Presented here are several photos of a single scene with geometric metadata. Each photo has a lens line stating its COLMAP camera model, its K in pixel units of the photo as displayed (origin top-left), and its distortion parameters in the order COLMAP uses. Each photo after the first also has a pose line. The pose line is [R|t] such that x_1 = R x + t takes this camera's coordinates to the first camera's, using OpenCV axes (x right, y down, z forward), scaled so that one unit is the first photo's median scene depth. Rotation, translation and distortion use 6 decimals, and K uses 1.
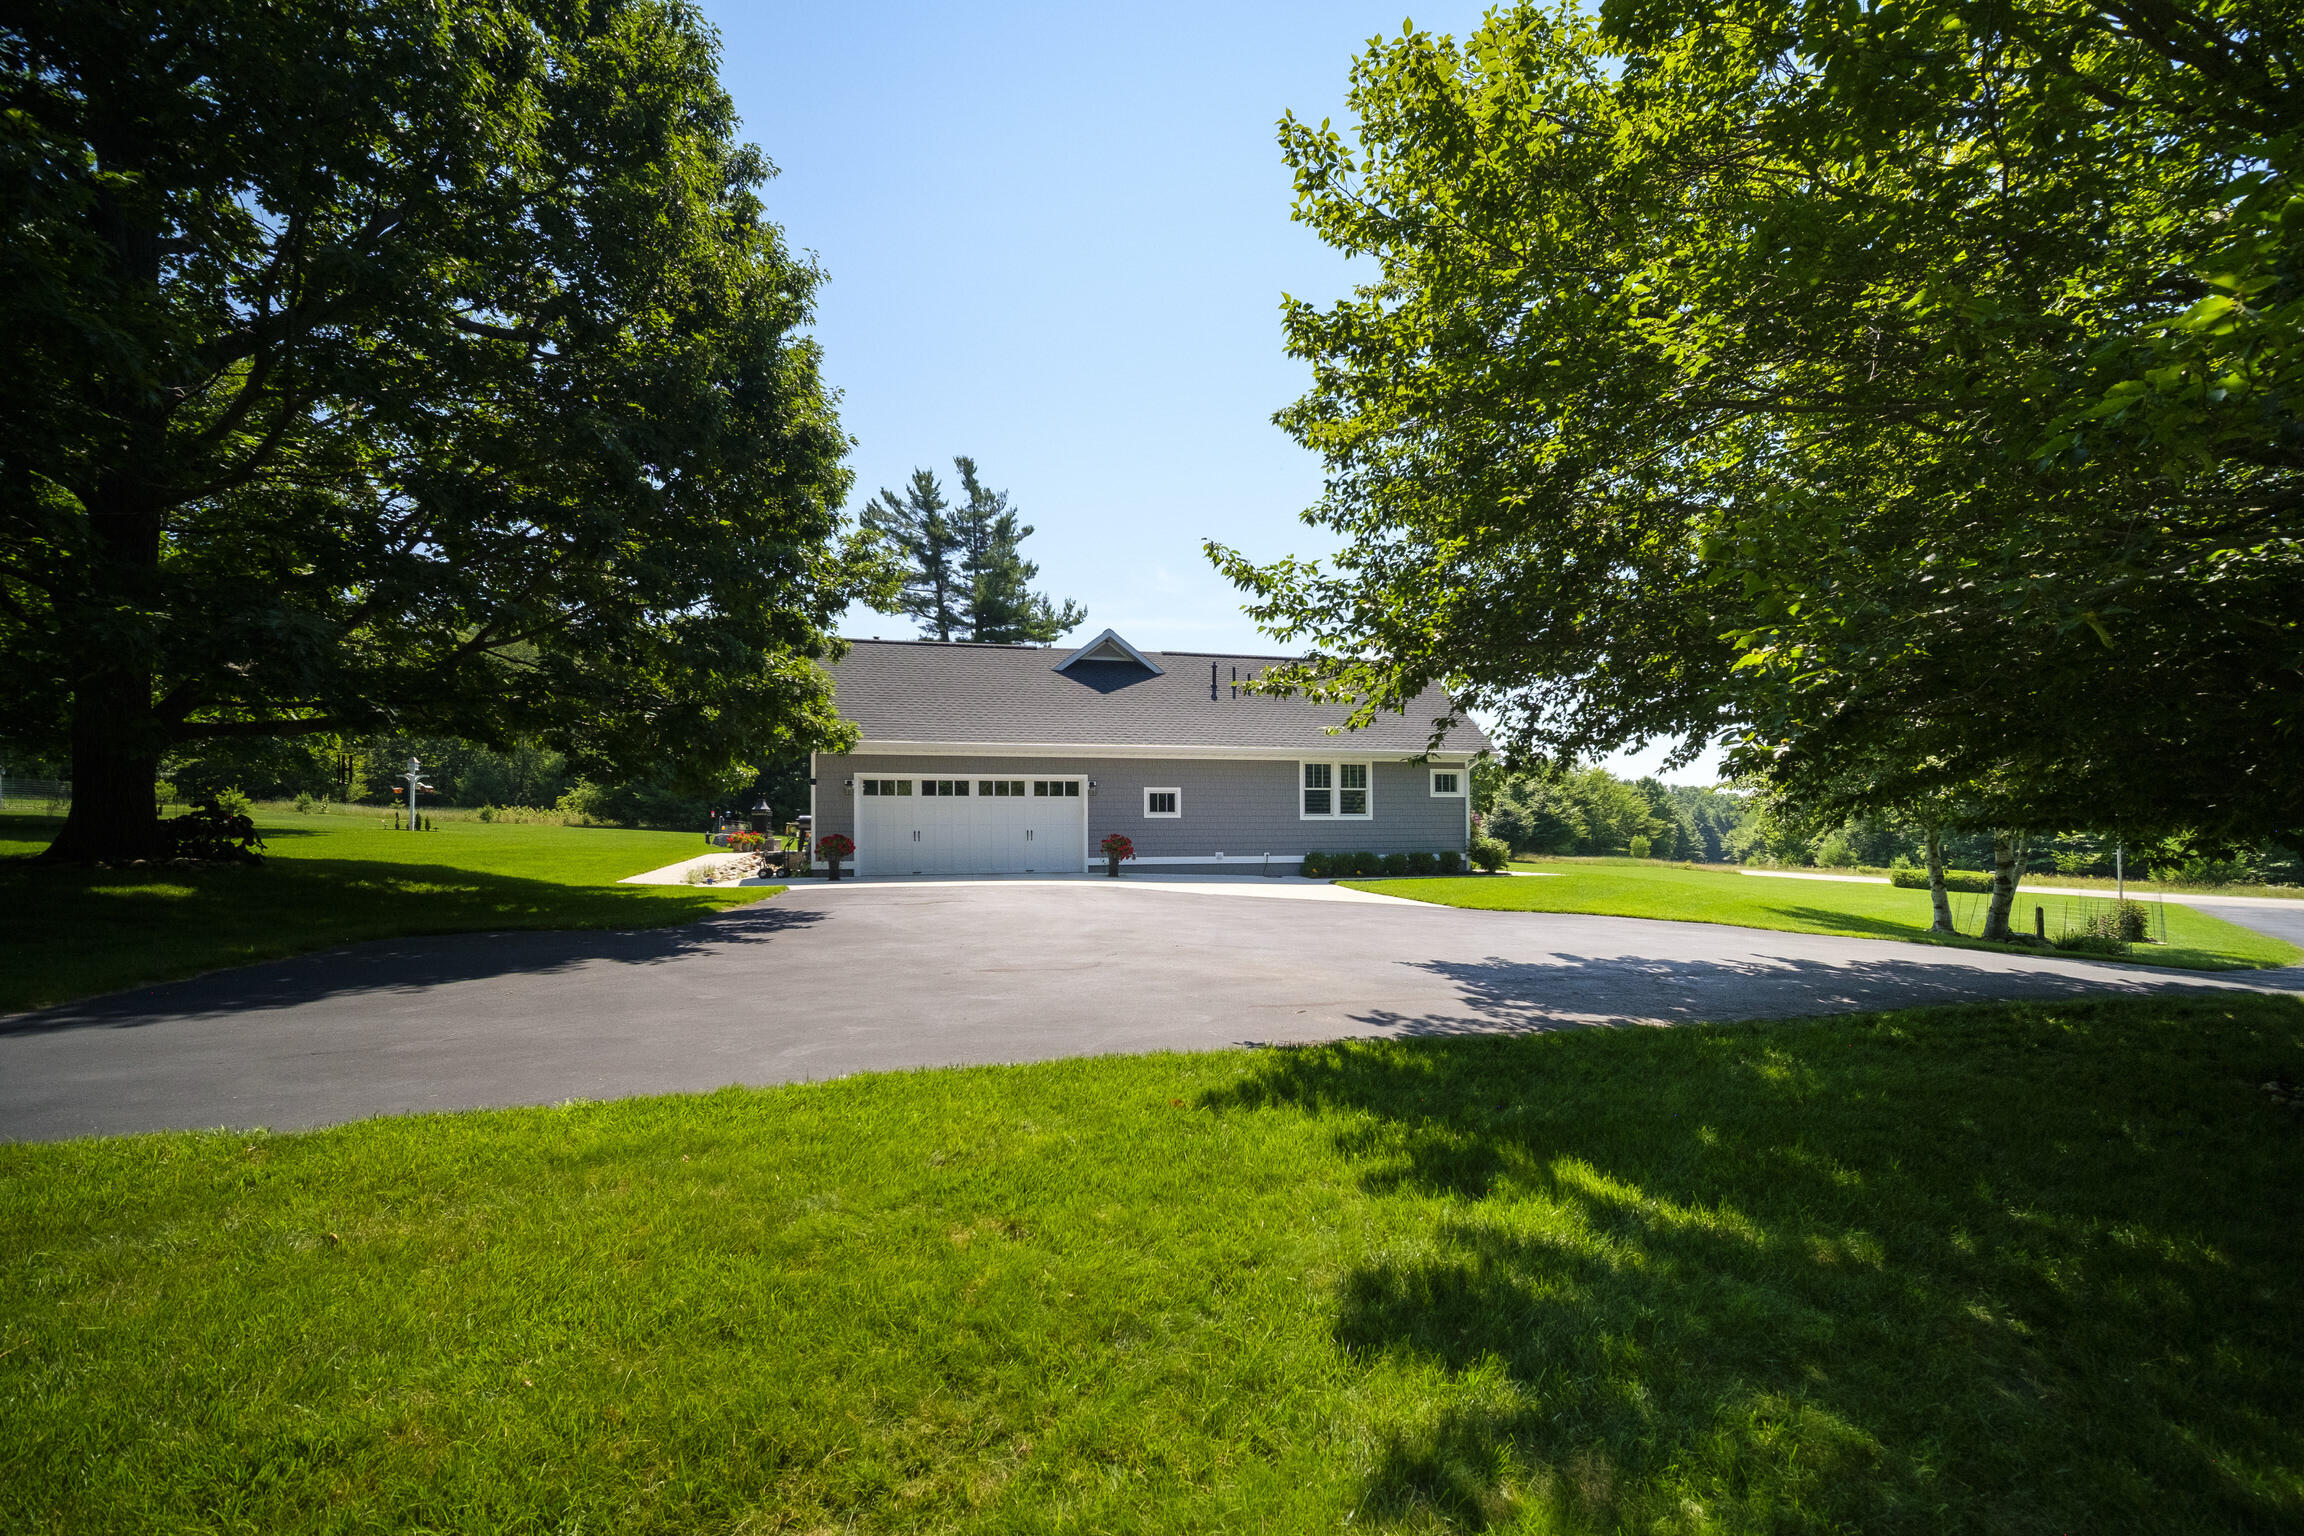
lens RADIAL K [[923.5, 0, 1149.8], [0, 923.5, 806.0], [0, 0, 1]] dist [-0.002361, -0.000200]
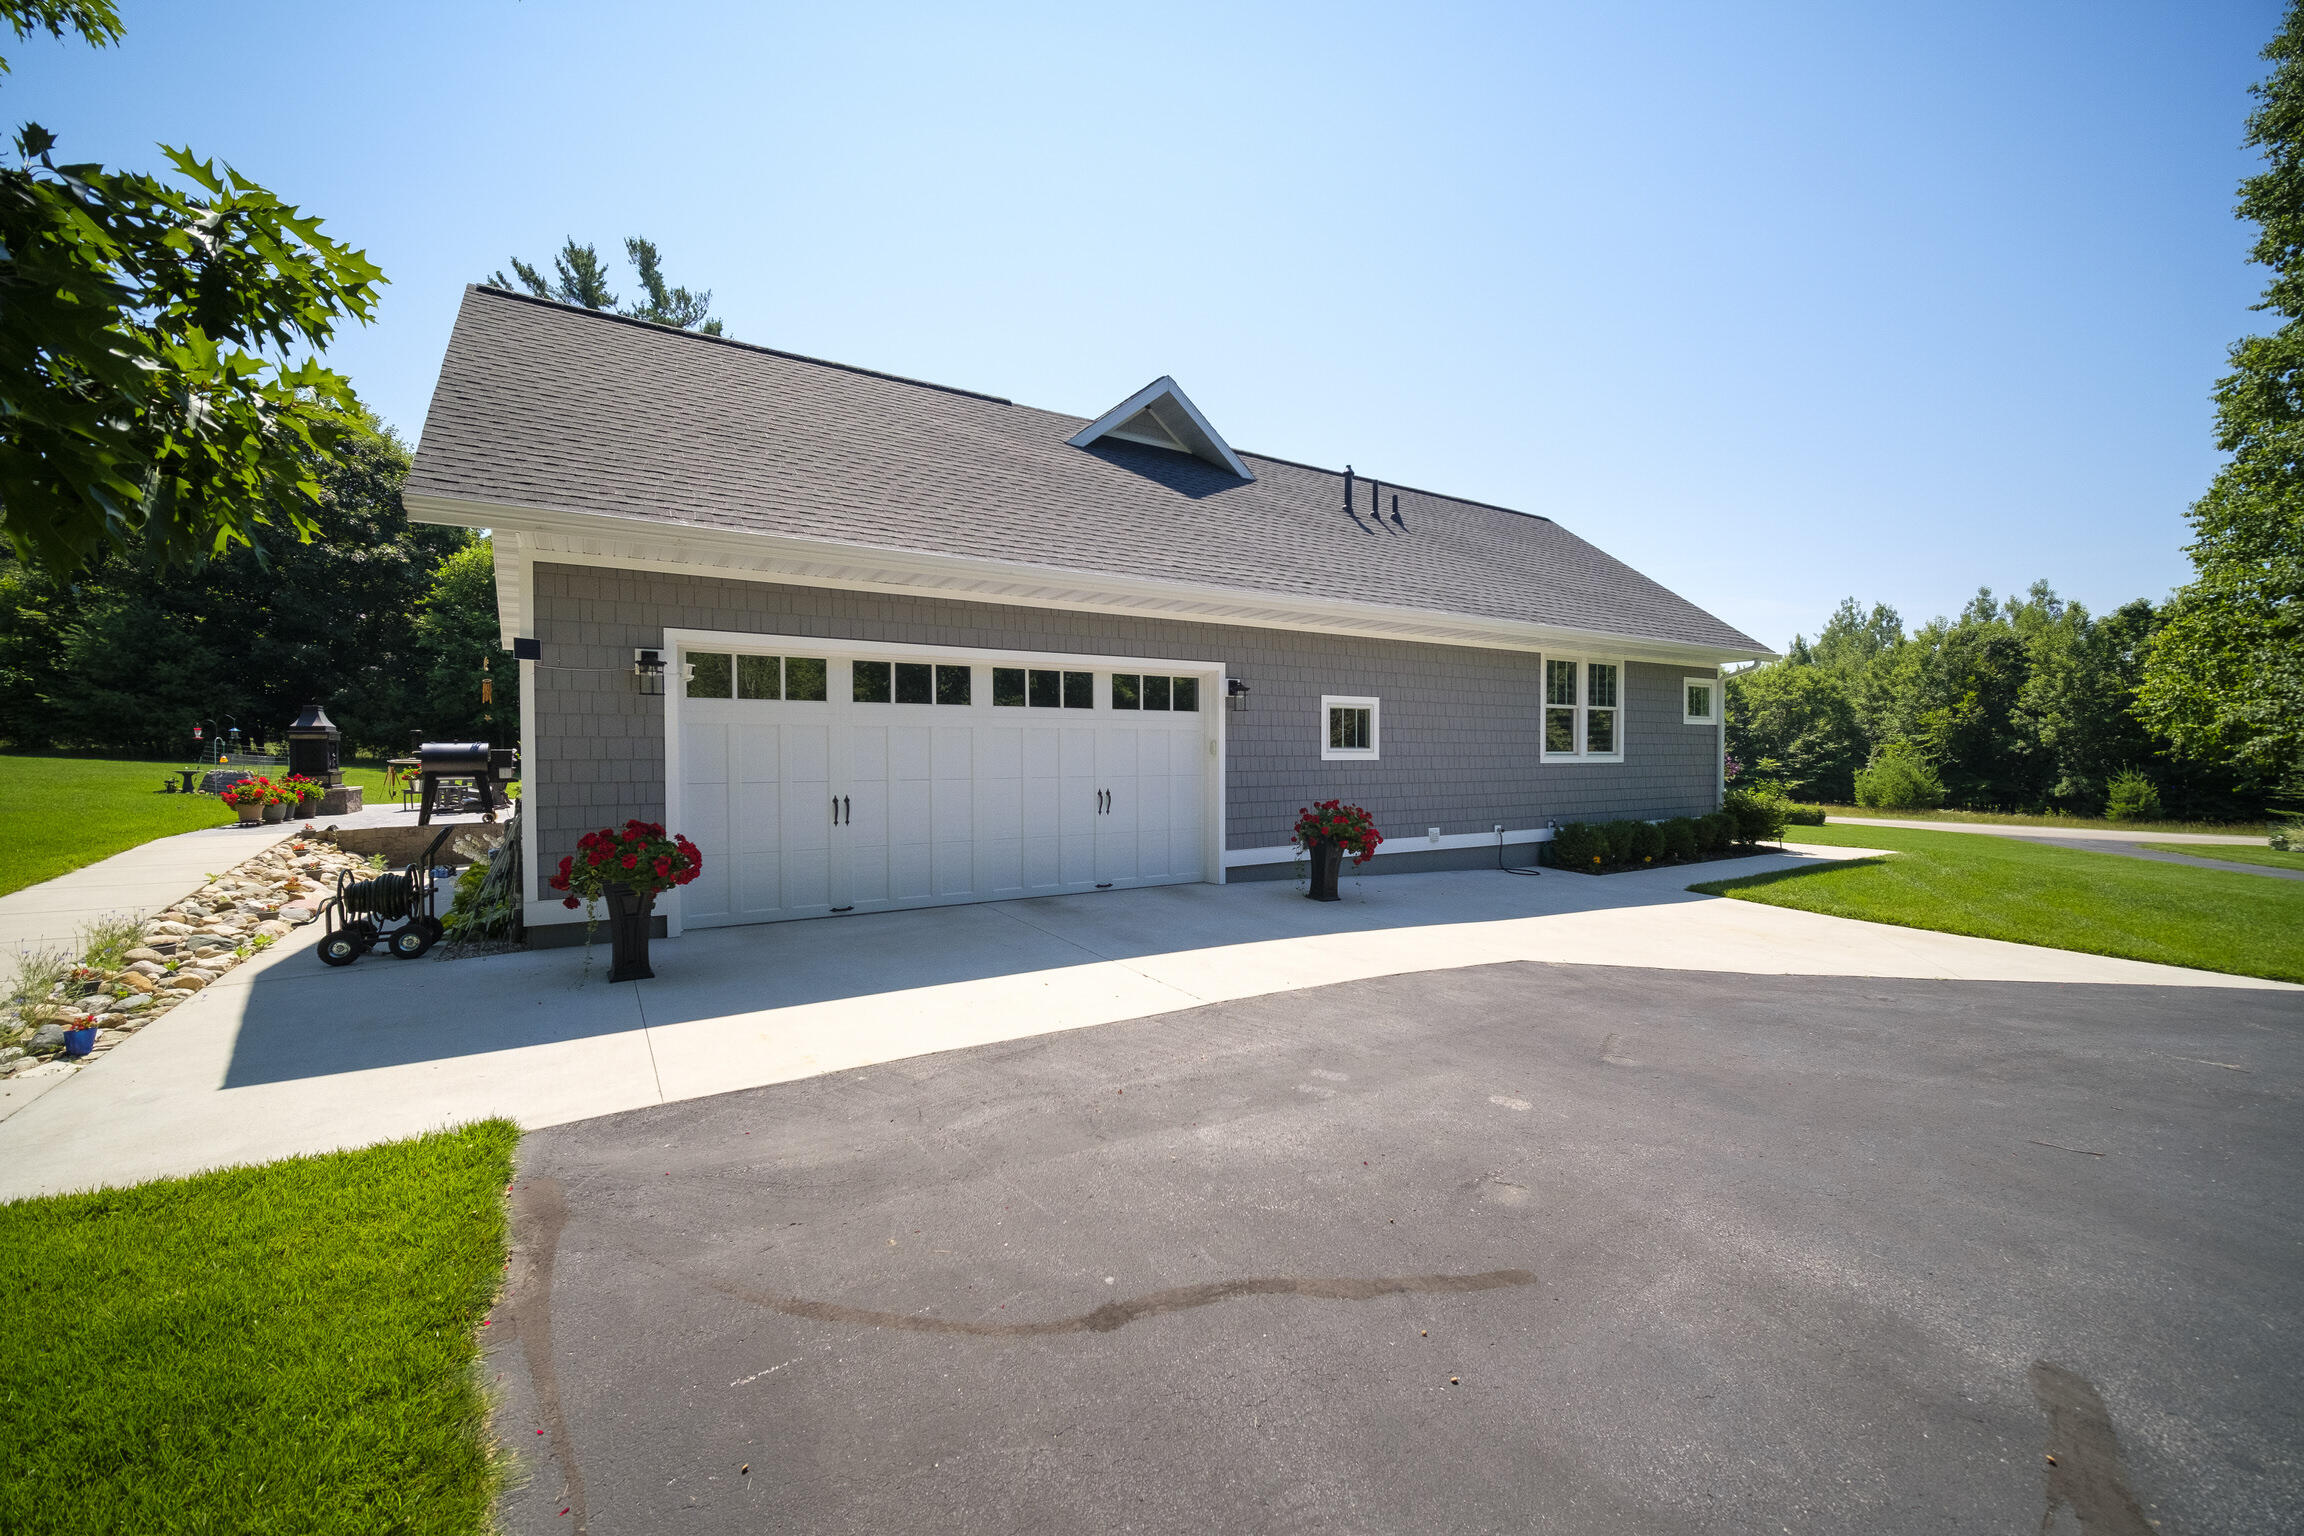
lens RADIAL K [[933.3, 0, 1152.0], [0, 933.3, 768.0], [0, 0, 1]] dist [-0.002580, 0.000425]
pose [[0.944284, 0.001015, 0.329130, -0.235350], [-0.018185, 0.998629, 0.049095, -0.004842], [-0.328628, -0.052345, 0.943008, 0.553356]]
